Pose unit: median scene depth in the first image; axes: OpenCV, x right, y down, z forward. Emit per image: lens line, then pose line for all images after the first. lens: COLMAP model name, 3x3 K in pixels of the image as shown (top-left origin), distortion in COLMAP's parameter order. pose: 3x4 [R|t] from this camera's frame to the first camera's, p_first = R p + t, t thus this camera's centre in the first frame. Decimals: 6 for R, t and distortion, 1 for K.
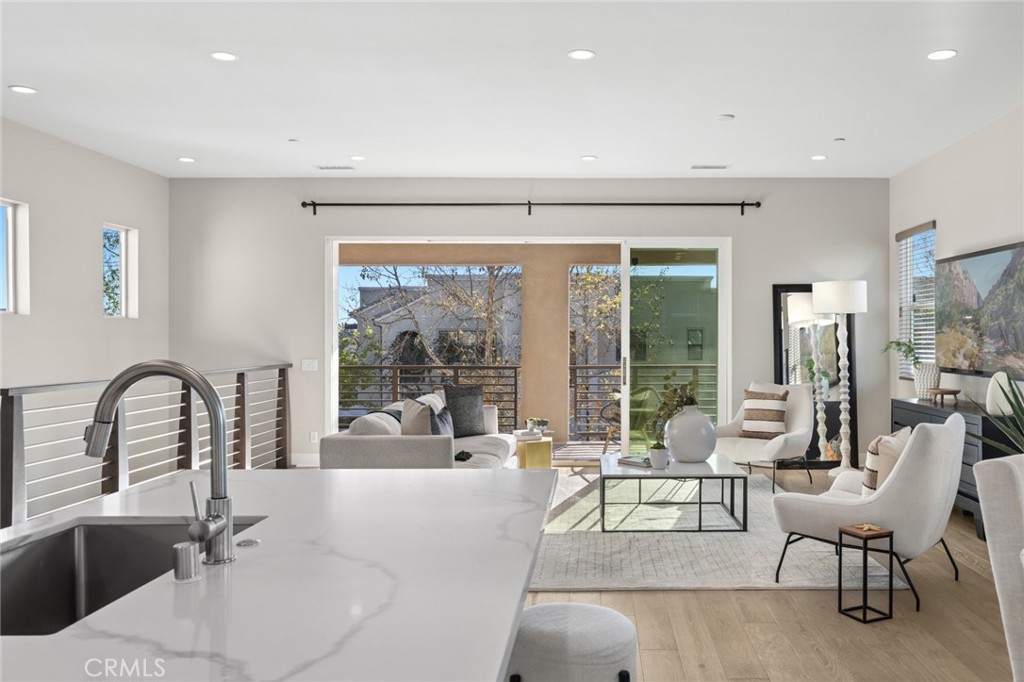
lens RADIAL K [[816.0, 0, 599.4], [0, 816.0, 337.9], [0, 0, 1]] dist [0.005337, -0.006861]
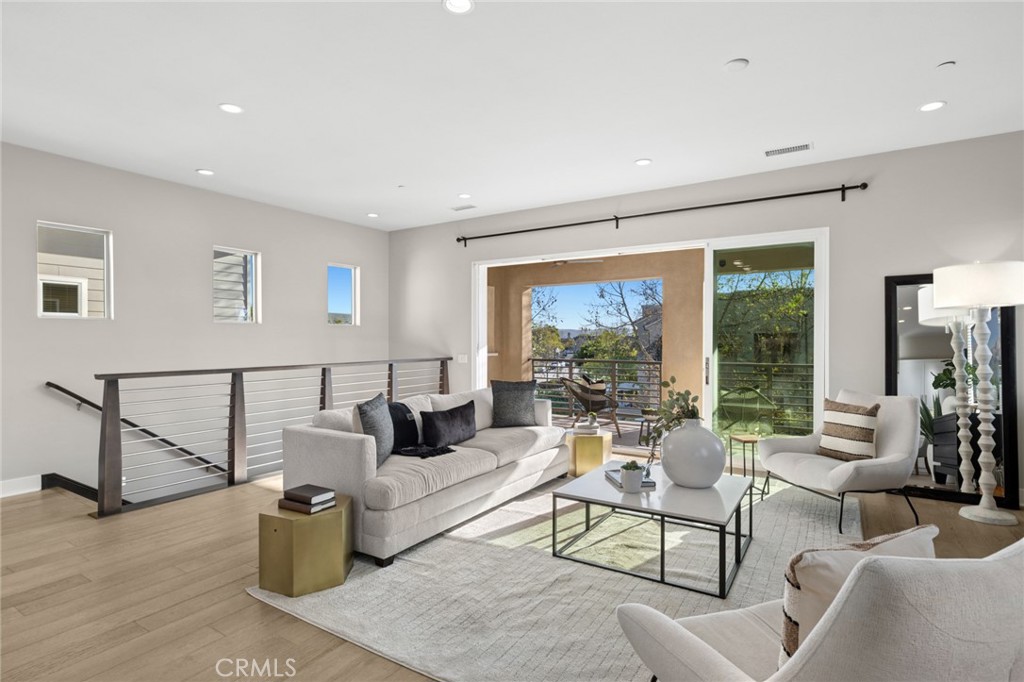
lens RADIAL K [[515.4, 0, 515.0], [0, 515.4, 341.9], [0, 0, 1]] dist [0.001106, -0.000497]
pose [[0.838572, 0.004277, -0.544774, 0.189929], [-0.000418, 0.999974, 0.007207, -0.000623], [0.544790, -0.005816, 0.838552, 0.346283]]
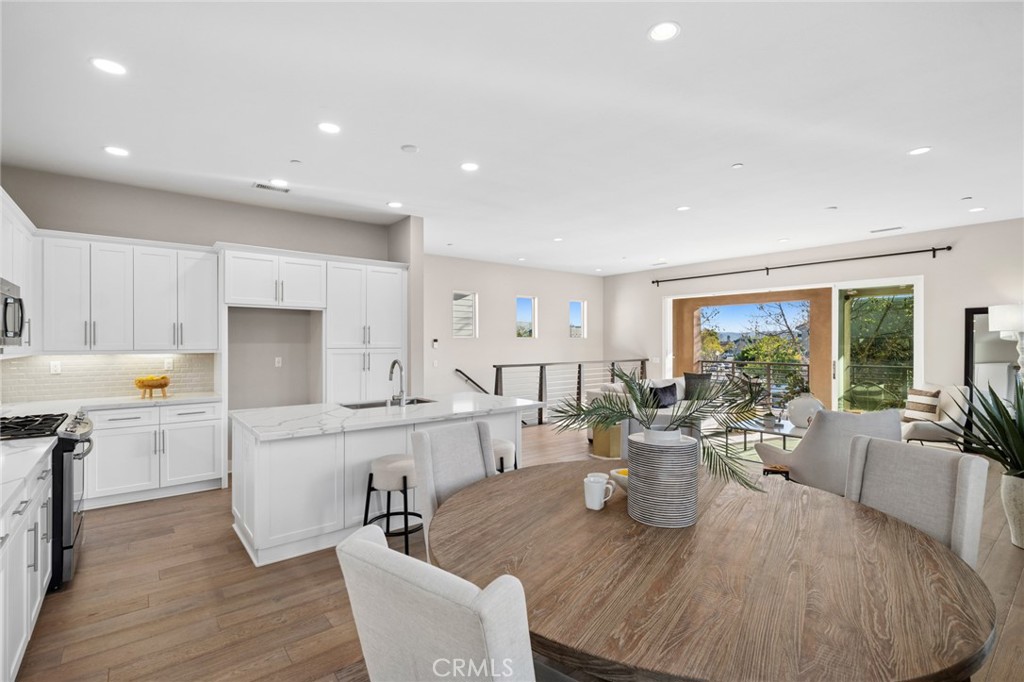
lens RADIAL K [[475.1, 0, 513.9], [0, 475.1, 341.6], [0, 0, 1]] dist [-0.001243, 0.002577]
pose [[0.624560, 0.000865, -0.780976, 0.369677], [0.000237, 0.999999, 0.001296, -0.015070], [0.780977, -0.000994, 0.624559, -0.025554]]
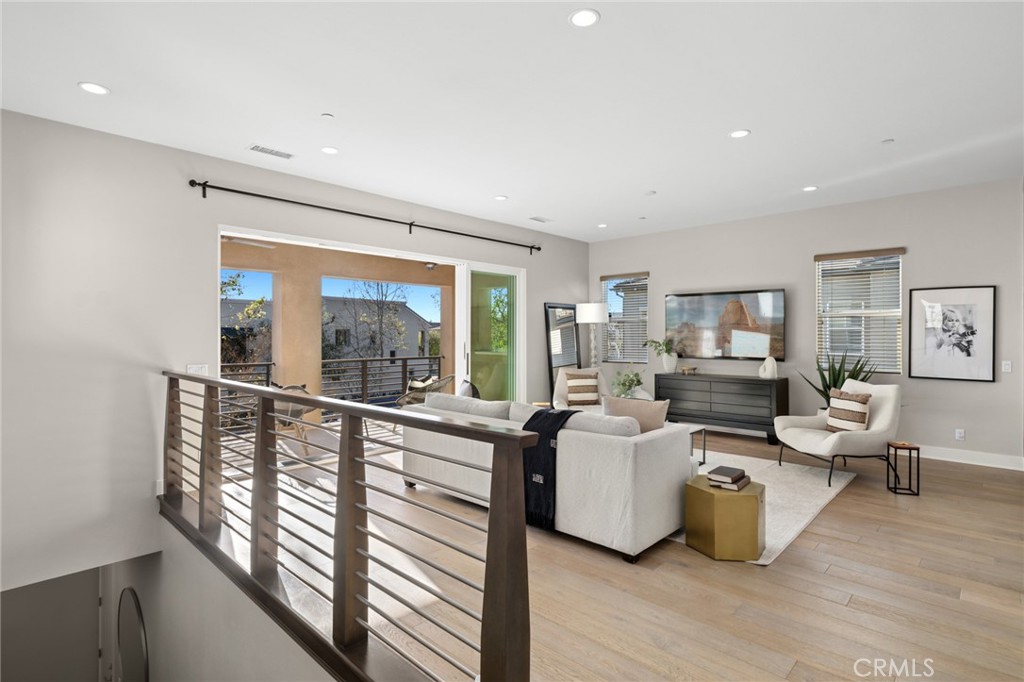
lens RADIAL K [[515.4, 0, 509.8], [0, 515.4, 337.6], [0, 0, 1]] dist [0.001106, -0.000497]
pose [[0.692530, -0.001849, 0.721387, -0.540729], [-0.000984, 0.999993, 0.003508, -0.004961], [-0.721389, -0.003139, 0.692523, 0.404887]]
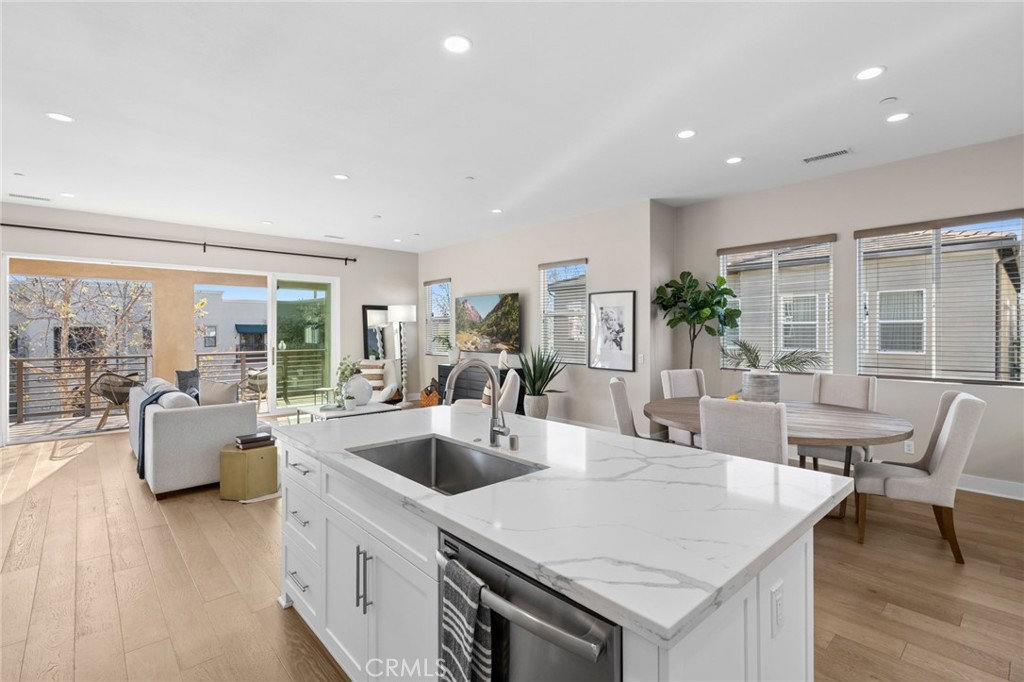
lens RADIAL K [[475.1, 0, 514.0], [0, 475.1, 330.9], [0, 0, 1]] dist [-0.001243, 0.002577]
pose [[0.742649, -0.002123, 0.669678, -0.254326], [0.001393, 0.999998, 0.001625, -0.010015], [-0.669680, -0.000274, 0.742650, -0.006809]]
